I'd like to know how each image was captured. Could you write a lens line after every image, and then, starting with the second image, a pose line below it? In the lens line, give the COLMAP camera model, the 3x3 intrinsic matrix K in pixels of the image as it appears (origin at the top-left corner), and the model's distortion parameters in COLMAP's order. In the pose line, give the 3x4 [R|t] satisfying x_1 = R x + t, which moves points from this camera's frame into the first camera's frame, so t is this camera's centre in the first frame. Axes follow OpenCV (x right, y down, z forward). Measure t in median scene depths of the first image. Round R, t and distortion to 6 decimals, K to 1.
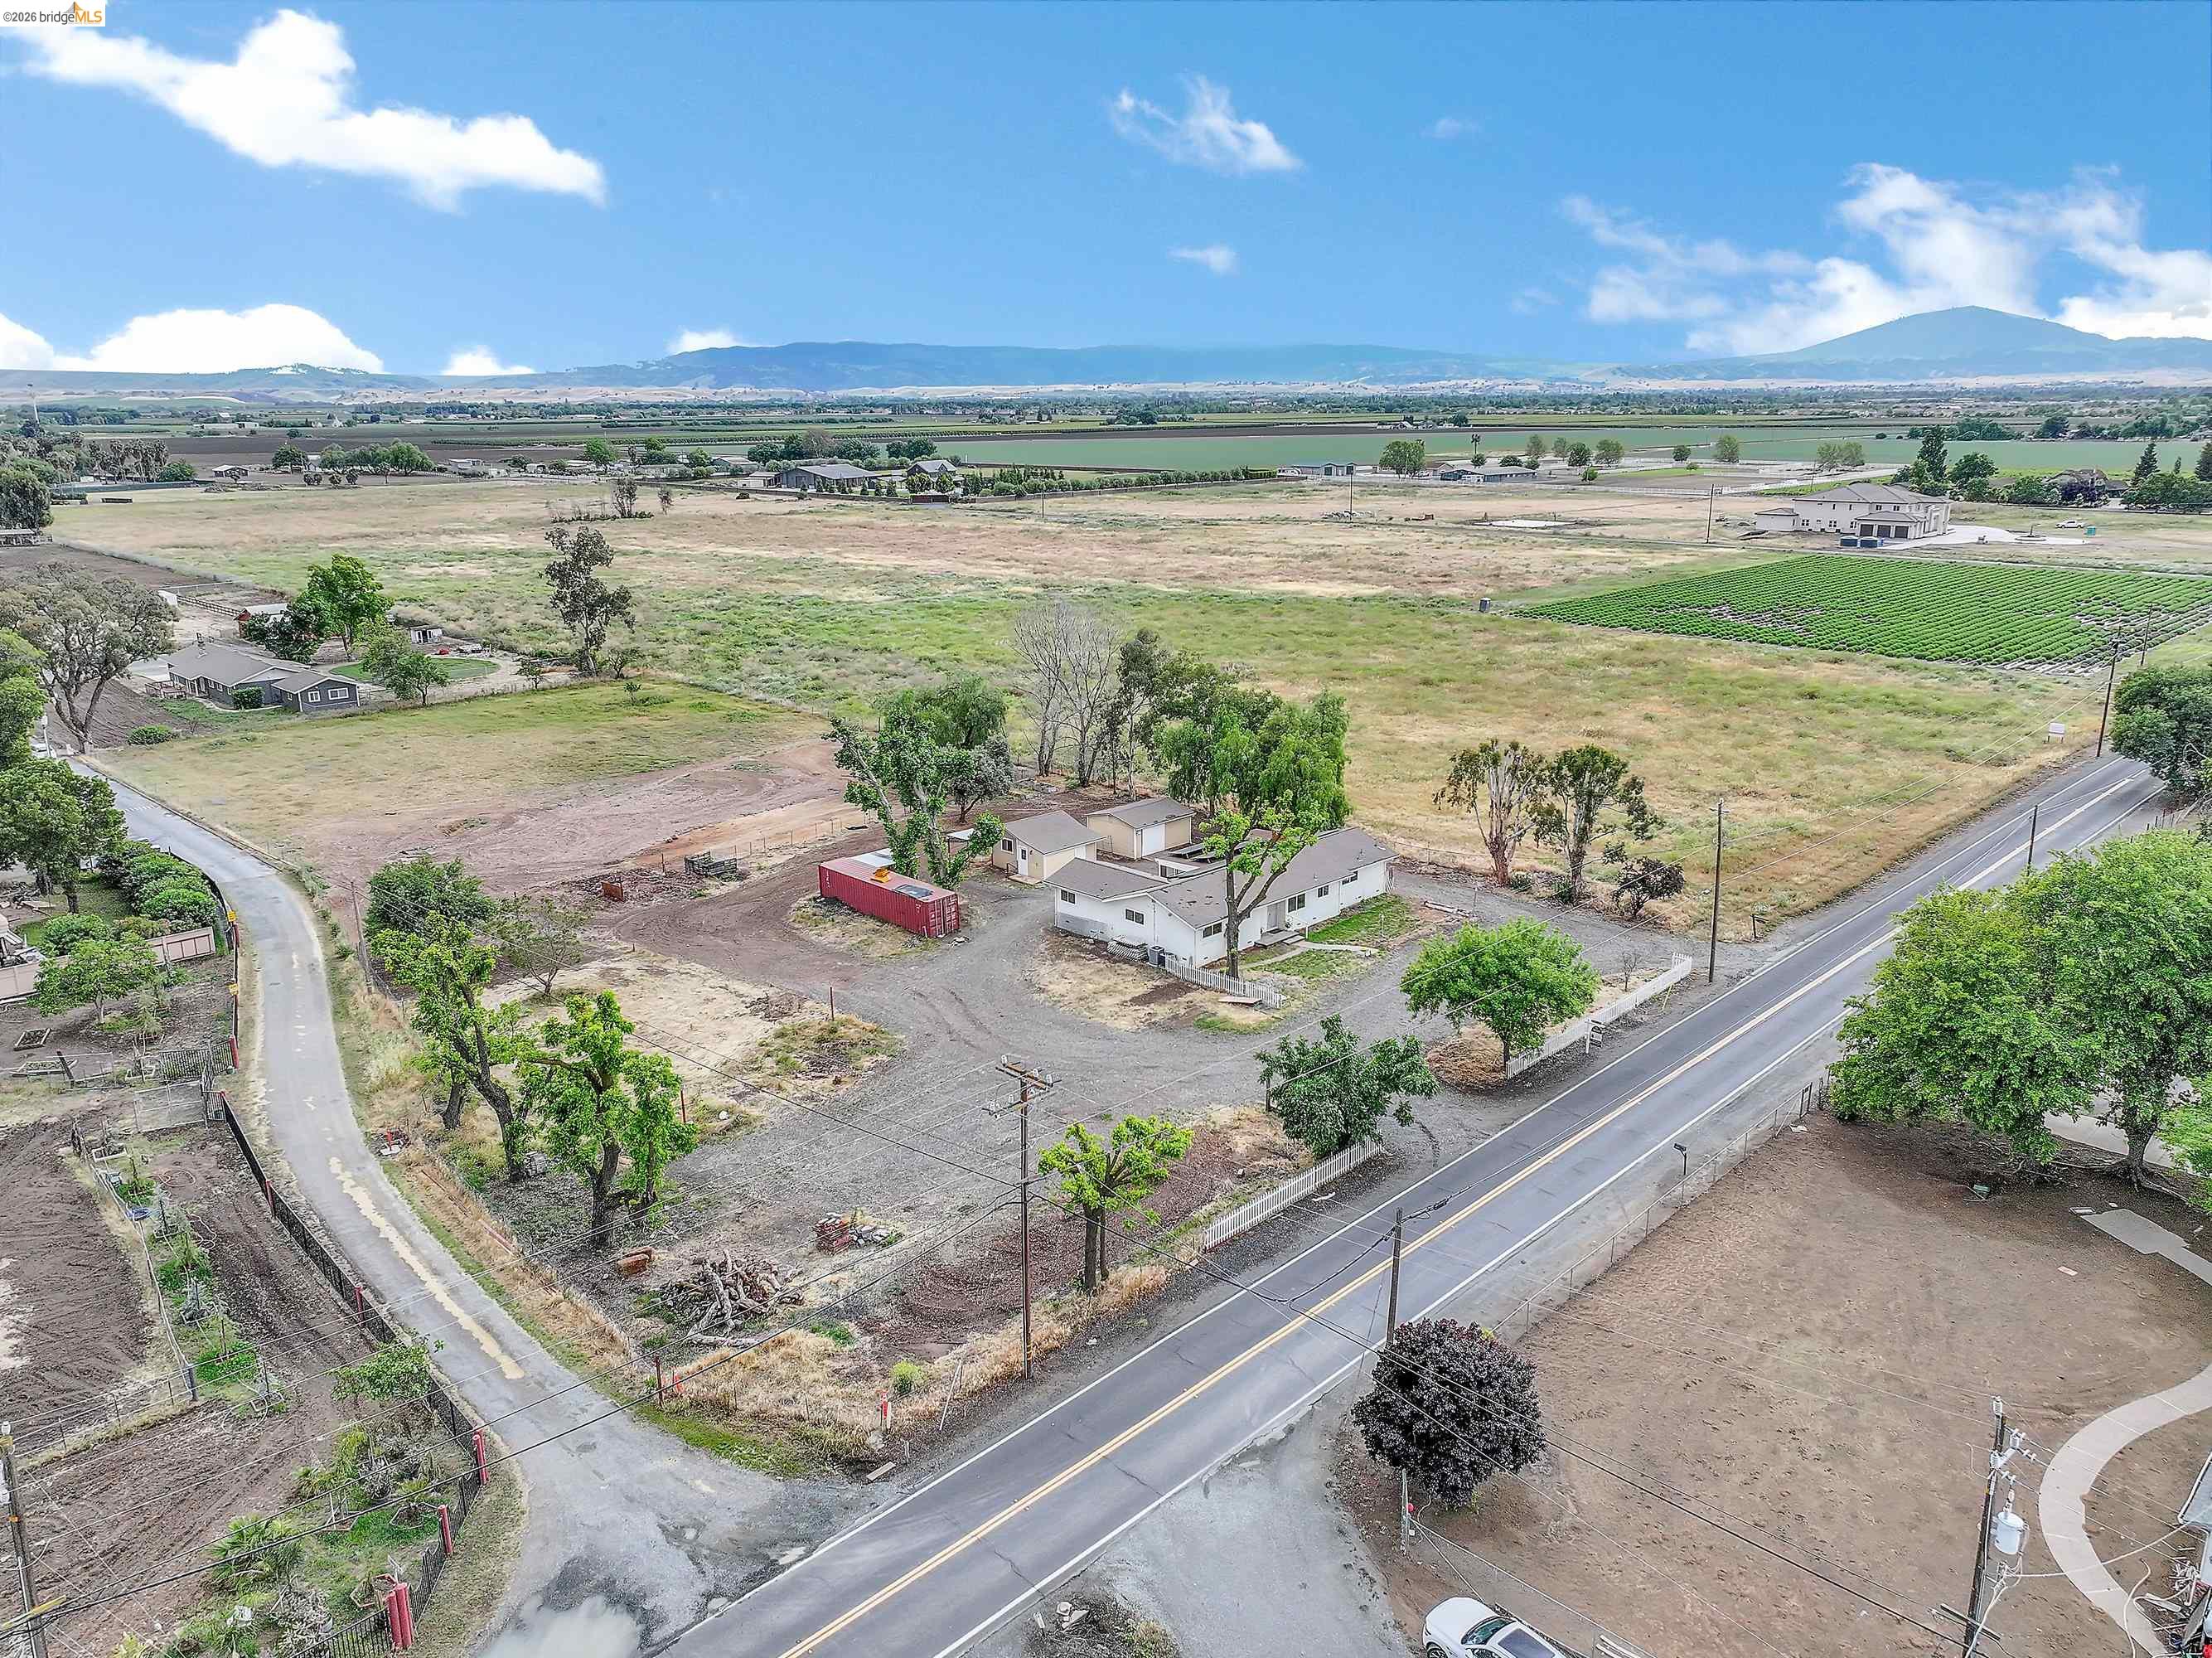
lens RADIAL K [[1588.1, 0, 1115.8], [0, 1588.1, 823.9], [0, 0, 1]] dist [0.006805, 0.005812]
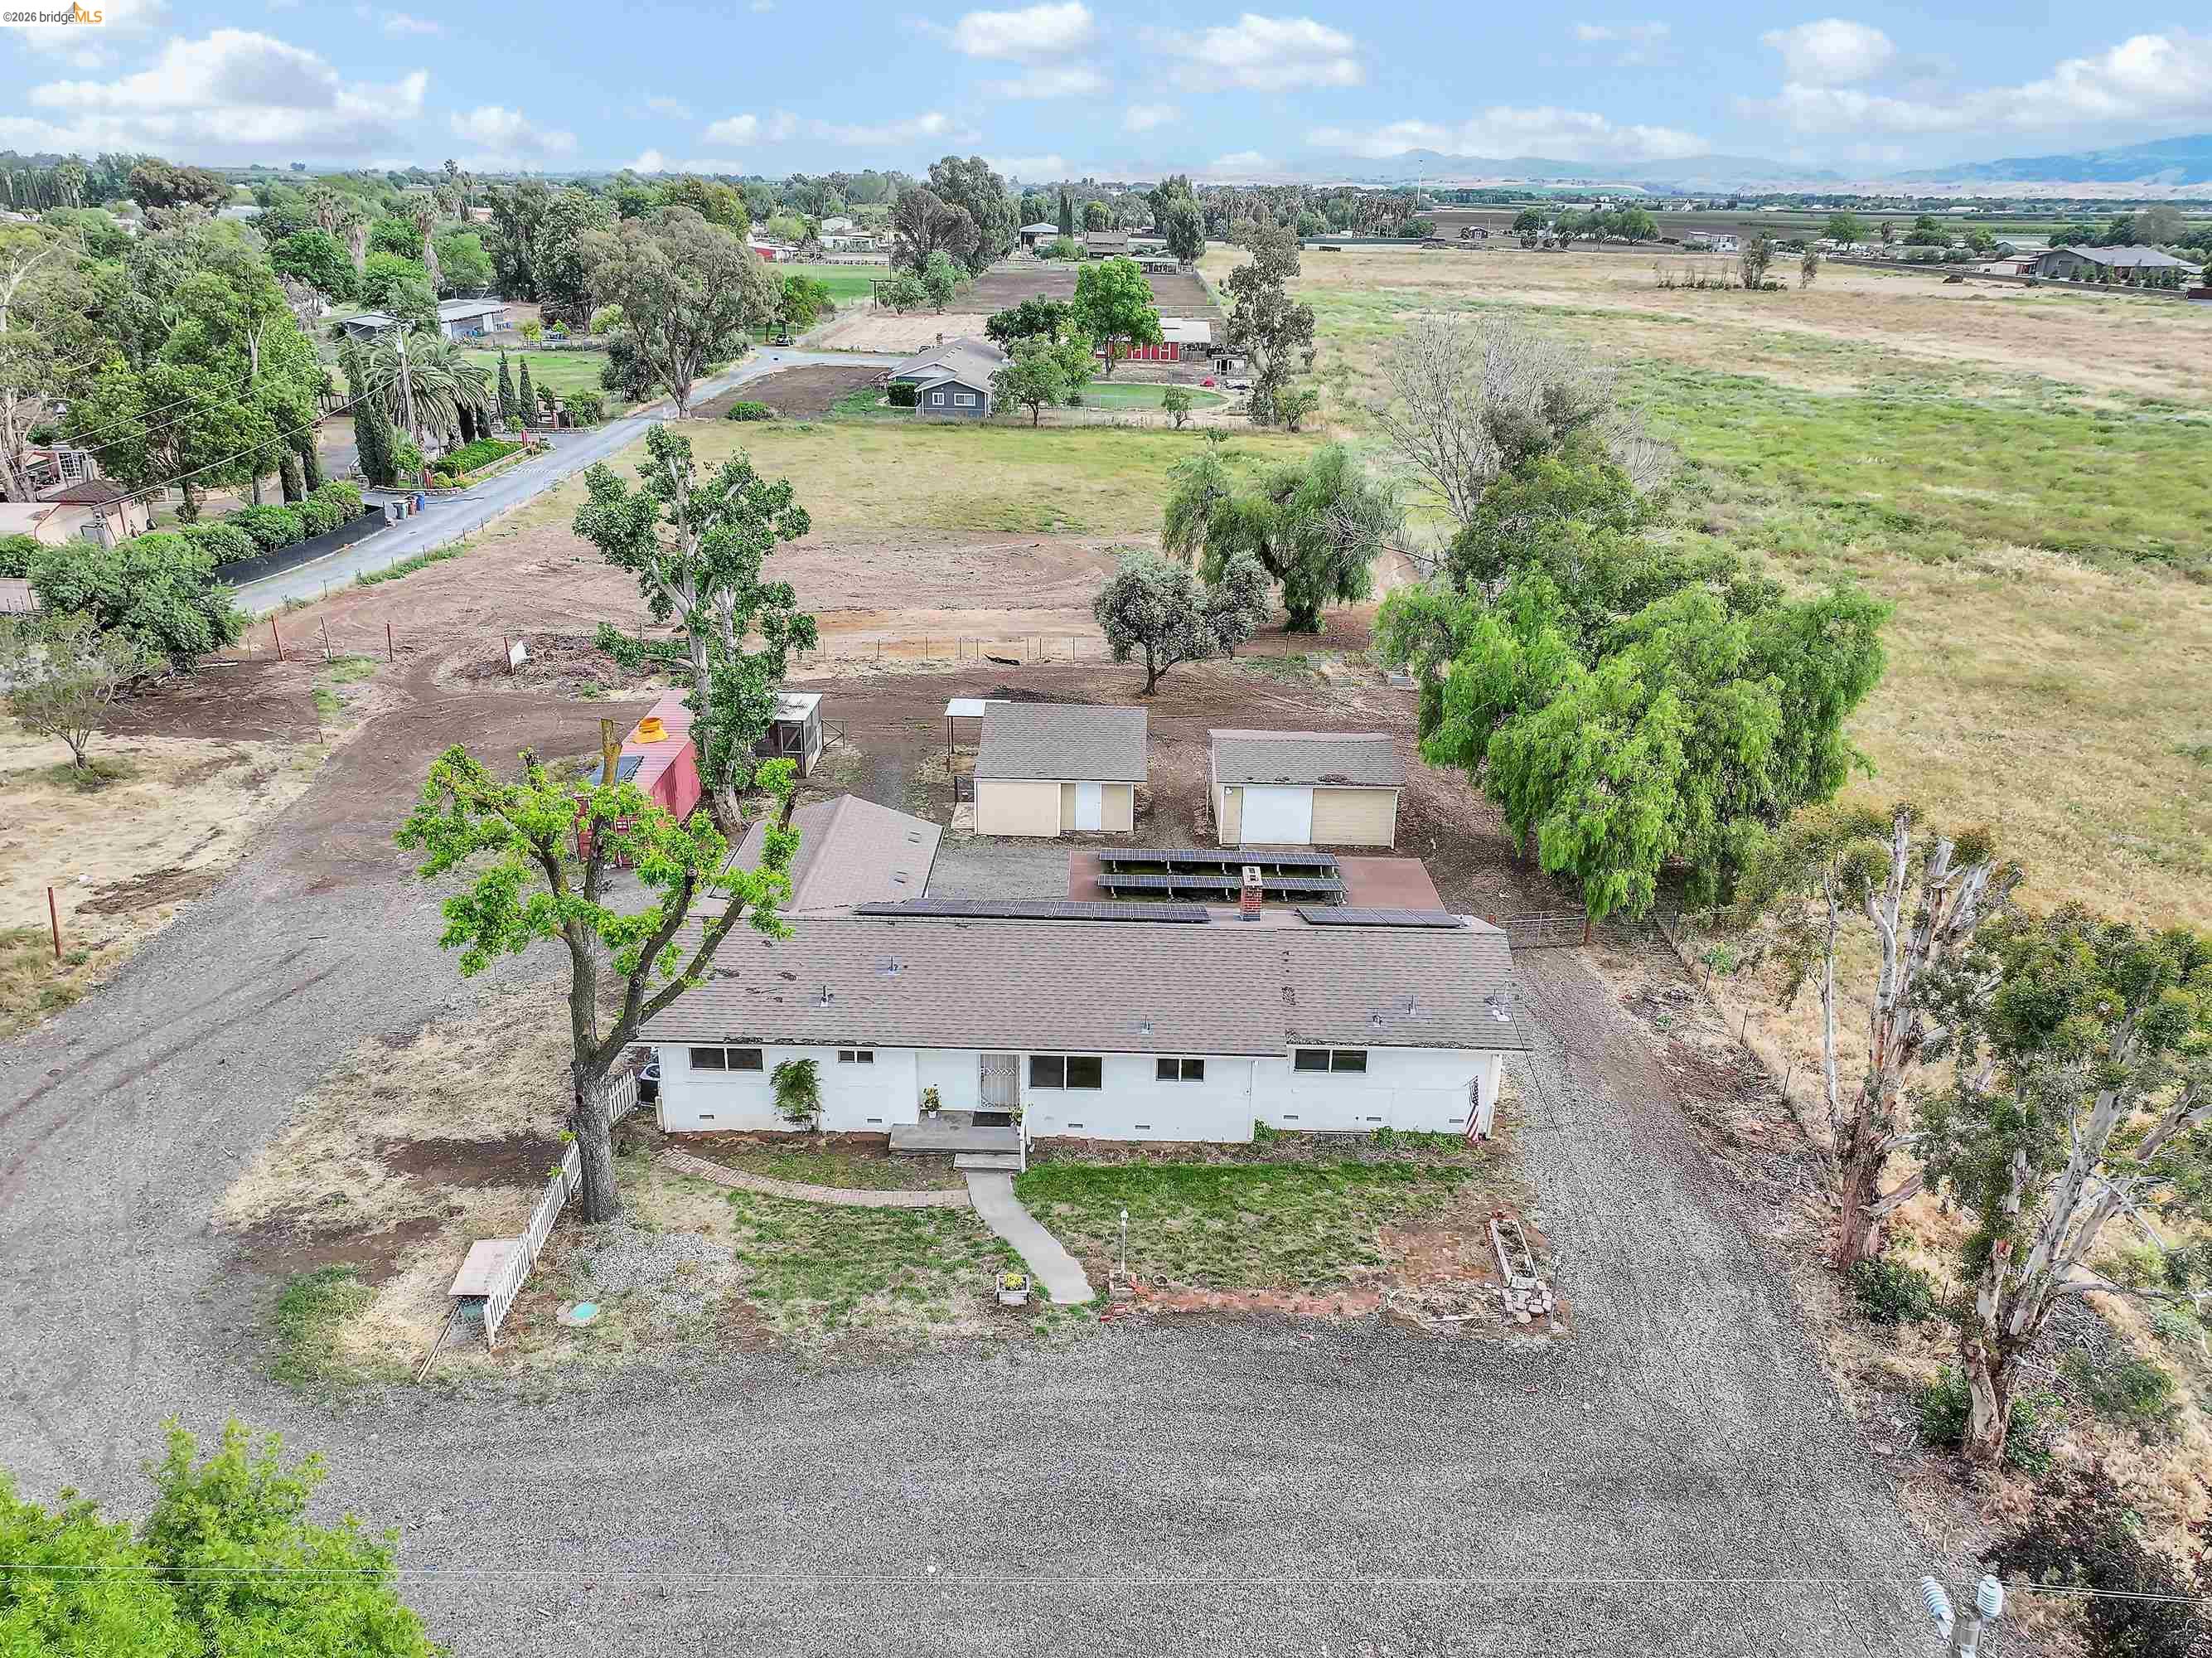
lens RADIAL K [[1588.1, 0, 1115.8], [0, 1588.1, 823.9], [0, 0, 1]] dist [0.006805, 0.005812]
pose [[0.699135, 0.286907, -0.654900, 0.348637], [-0.209869, 0.957958, 0.195630, -0.081219], [0.683495, 0.000672, 0.729955, 0.733043]]
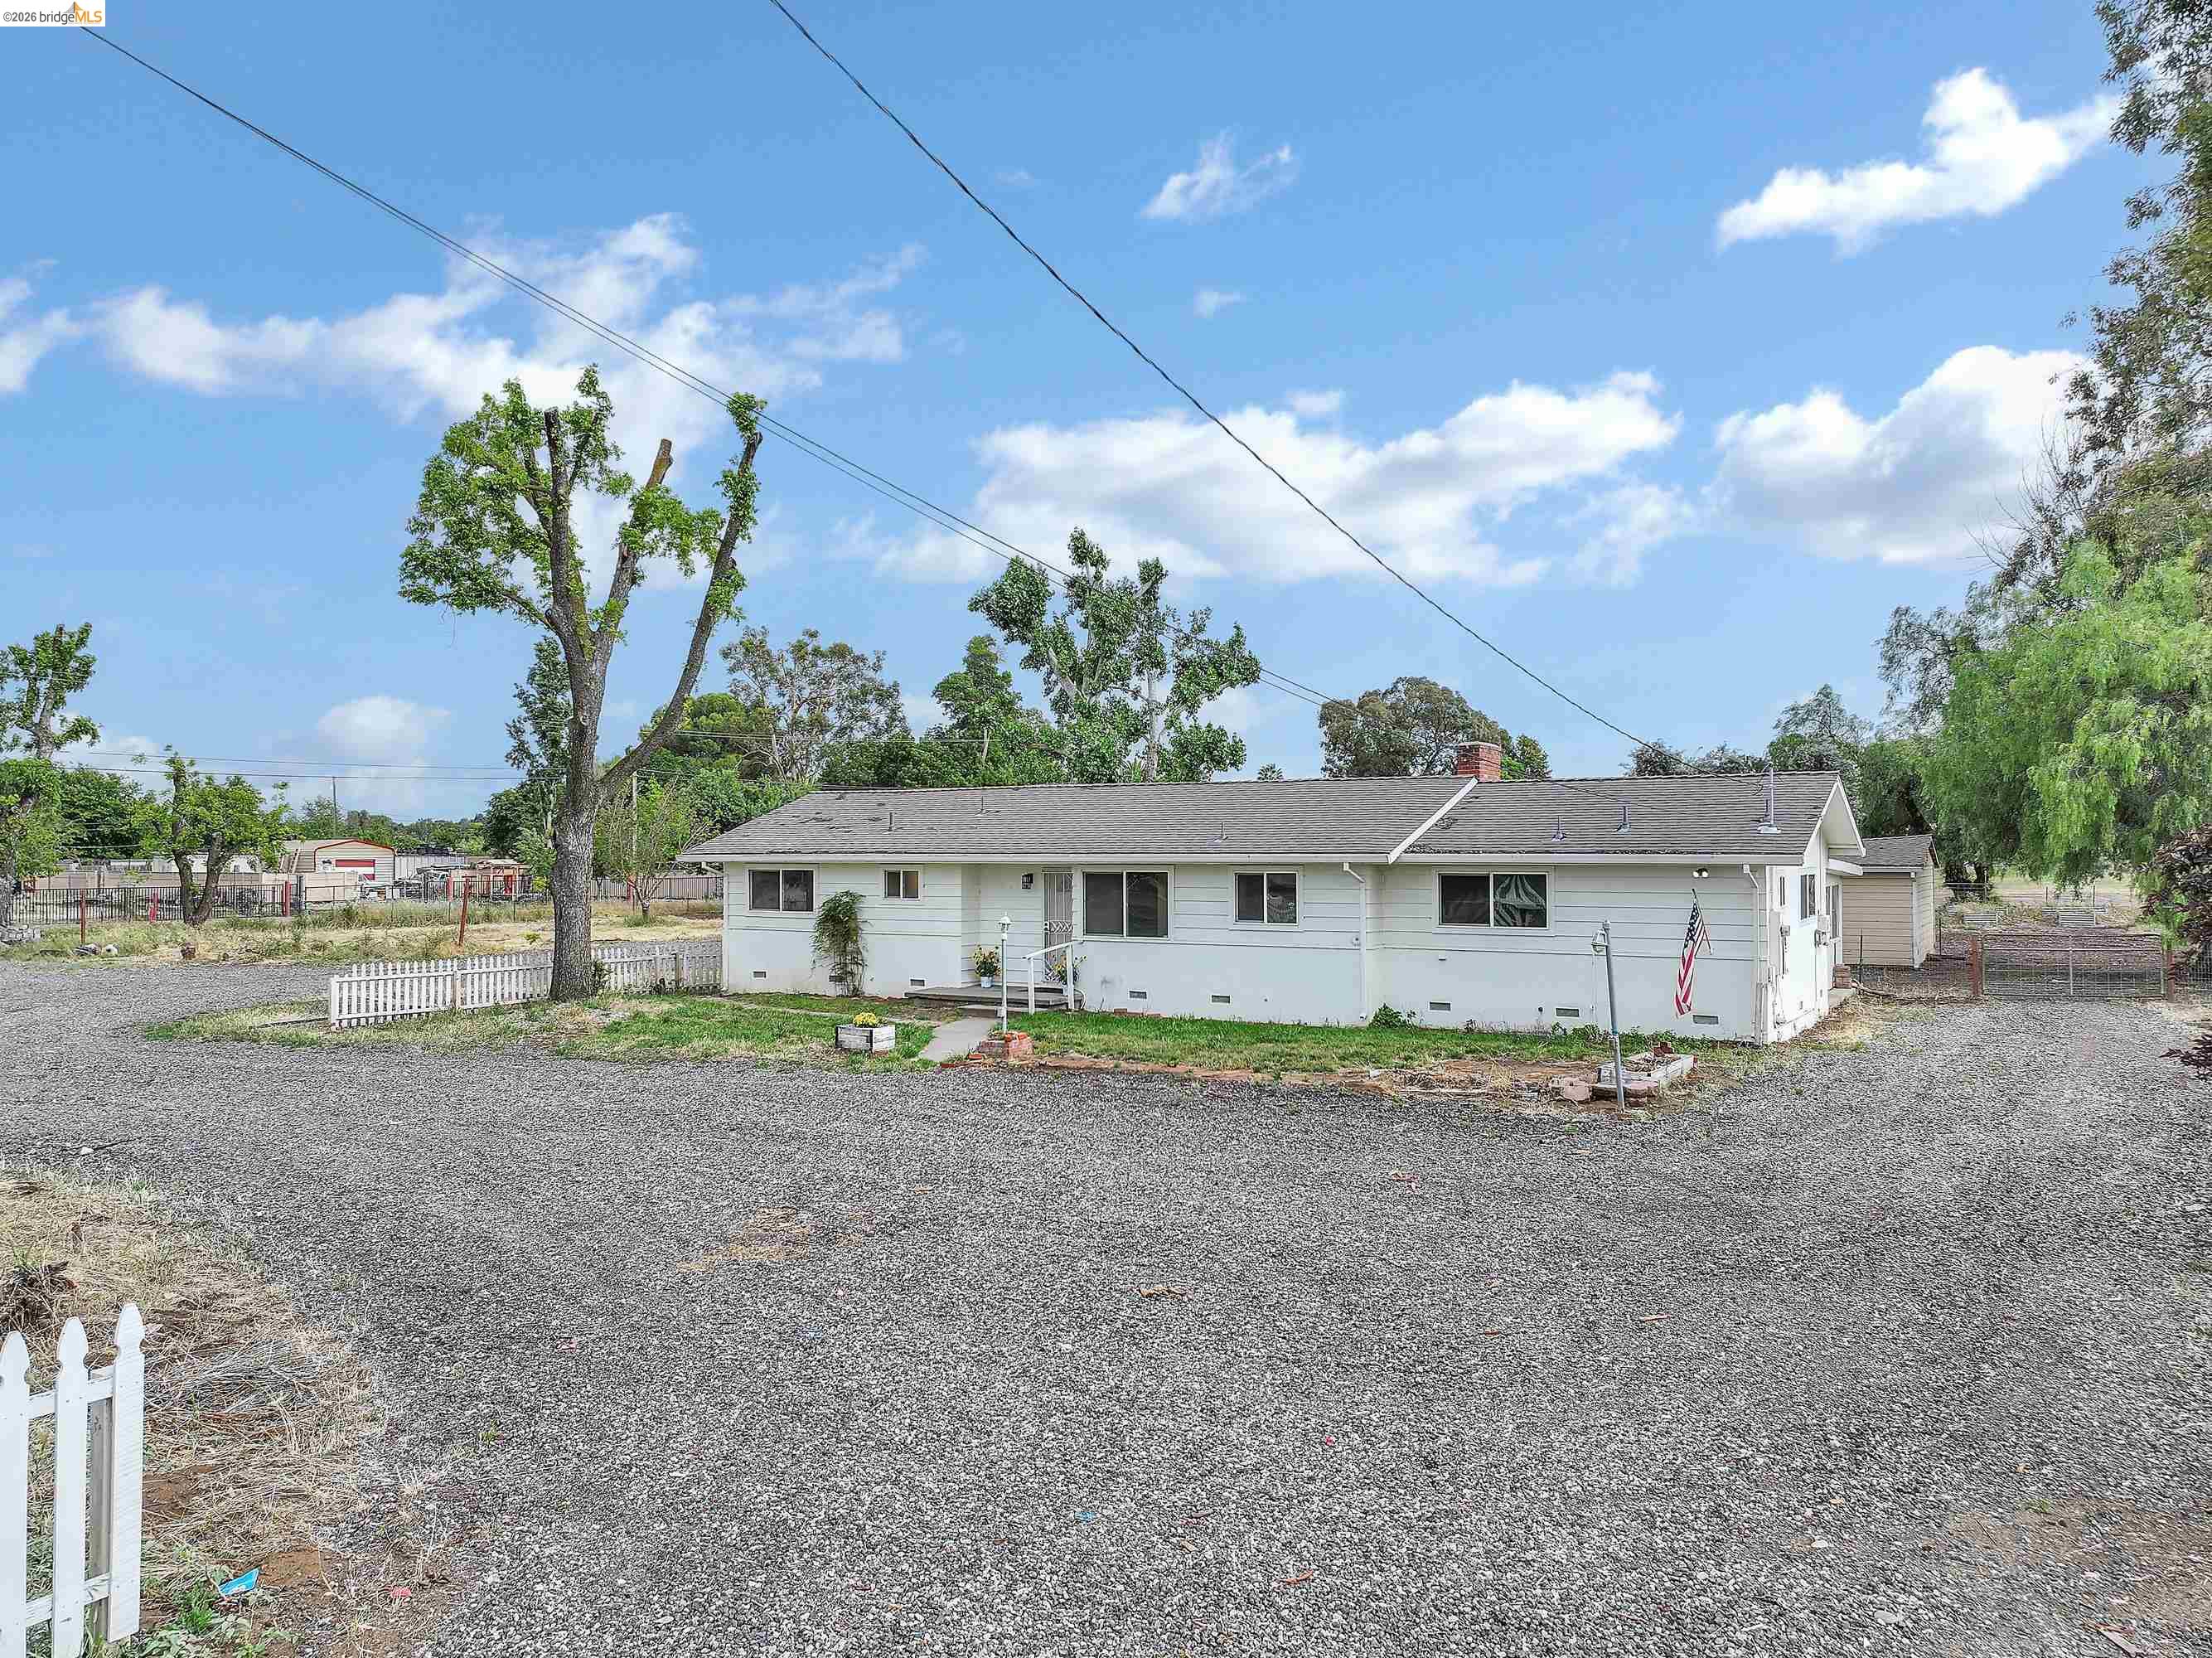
lens RADIAL K [[1552.7, 0, 1115.1], [0, 1552.7, 823.4], [0, 0, 1]] dist [-0.000709, 0.021467]
pose [[0.235357, -0.013021, -0.971822, 0.372369], [-0.249783, 0.965514, -0.073429, 0.056006], [0.939263, 0.260027, 0.223988, 0.931545]]
